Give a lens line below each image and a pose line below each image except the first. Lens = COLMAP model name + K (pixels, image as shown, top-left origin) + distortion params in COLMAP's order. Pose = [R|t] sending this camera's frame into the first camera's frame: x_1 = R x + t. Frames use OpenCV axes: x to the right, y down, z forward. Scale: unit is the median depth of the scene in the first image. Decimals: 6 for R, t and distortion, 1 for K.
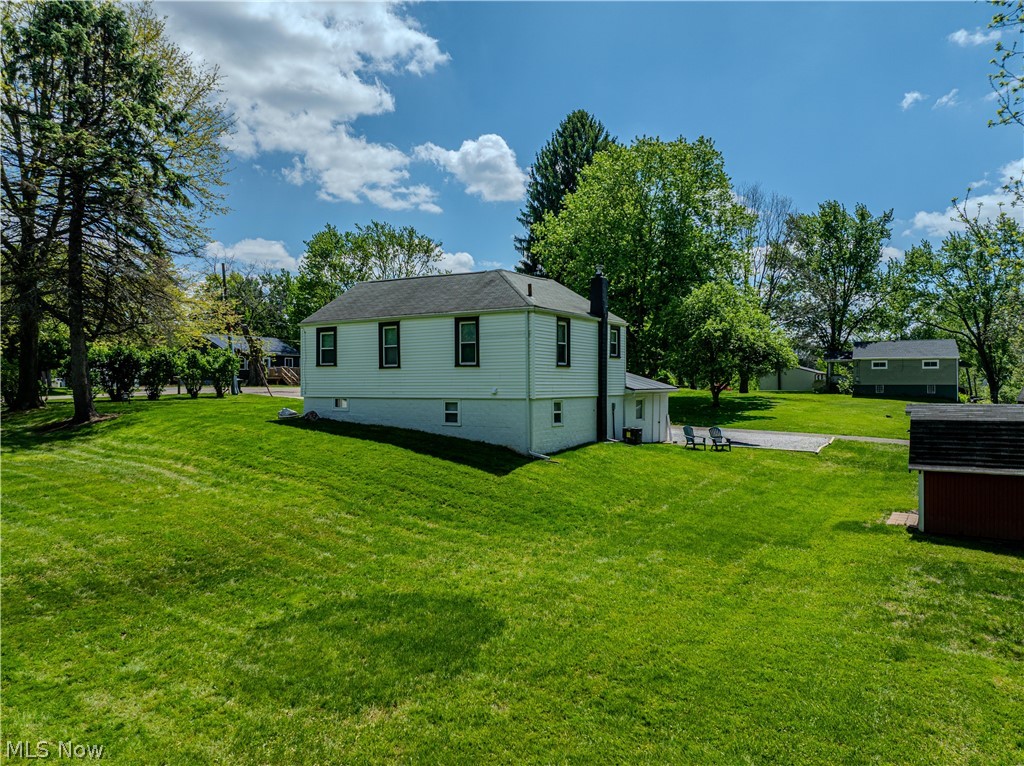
lens RADIAL K [[715.2, 0, 515.1], [0, 715.2, 391.1], [0, 0, 1]] dist [-0.046206, 0.012896]
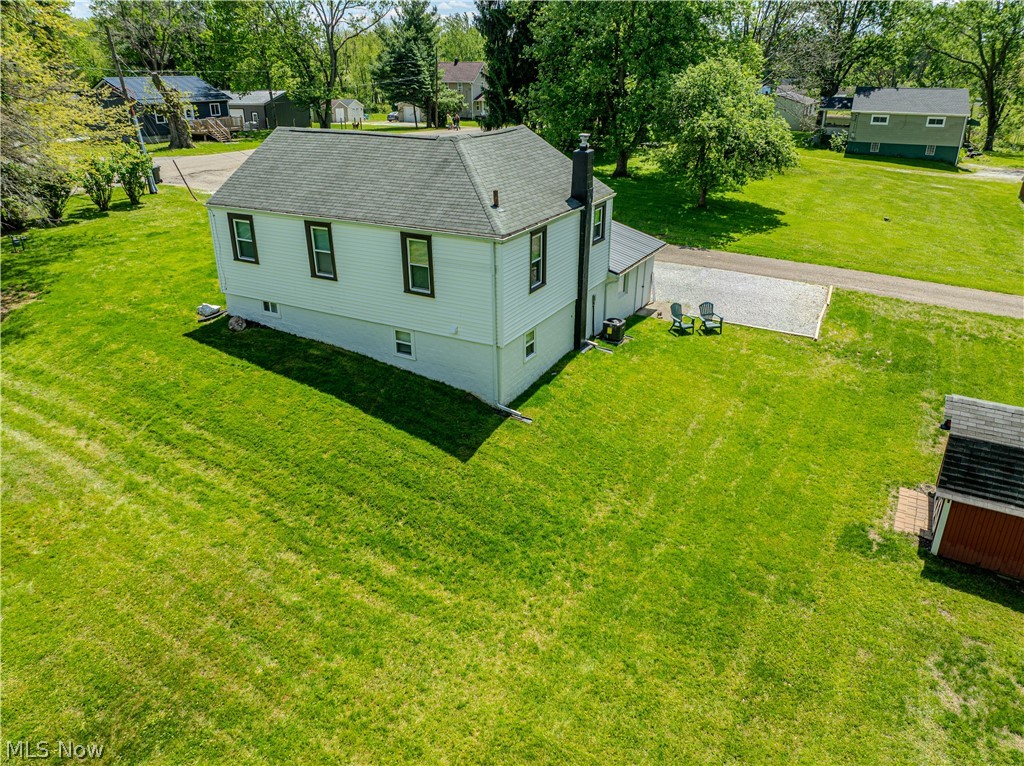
lens RADIAL K [[715.2, 0, 515.6], [0, 715.2, 386.3], [0, 0, 1]] dist [-0.046206, 0.012896]
pose [[0.998651, -0.020713, 0.047620, 0.001395], [0.000003, 0.917027, 0.398826, -0.277237], [-0.051929, -0.398288, 0.915789, 0.221347]]
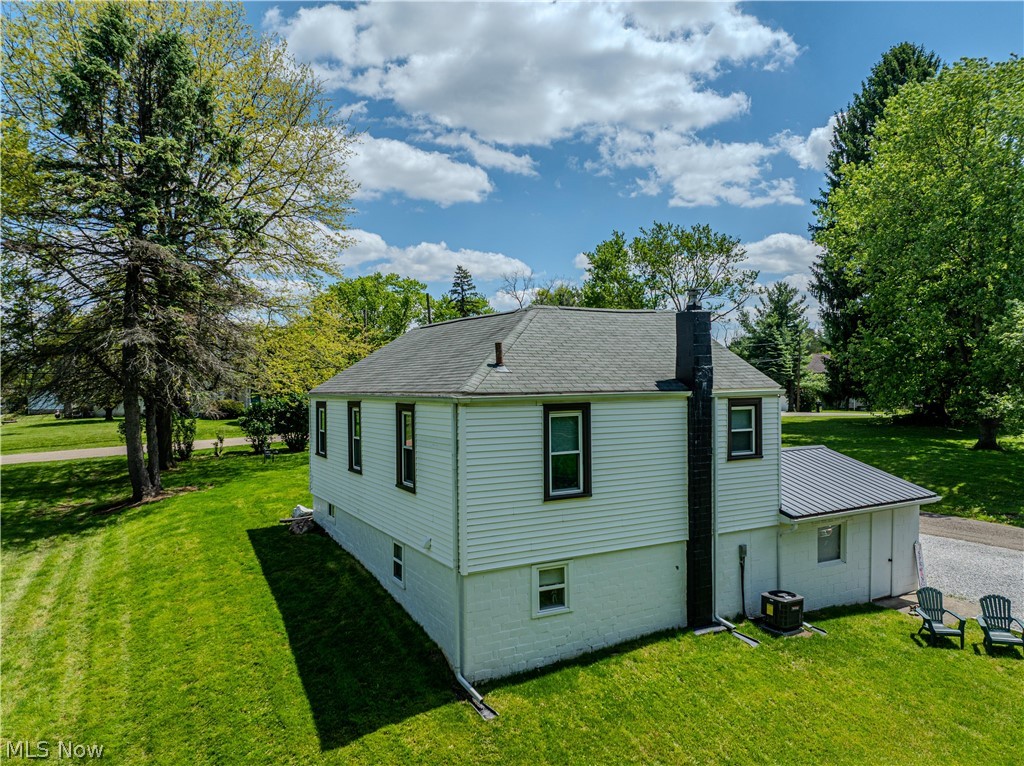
lens RADIAL K [[715.2, 0, 517.4], [0, 715.2, 385.2], [0, 0, 1]] dist [-0.046206, 0.012896]
pose [[0.872772, -0.007433, -0.488072, 0.309432], [0.002675, 0.999942, -0.010445, -0.119096], [0.488122, 0.007811, 0.872741, 0.571240]]
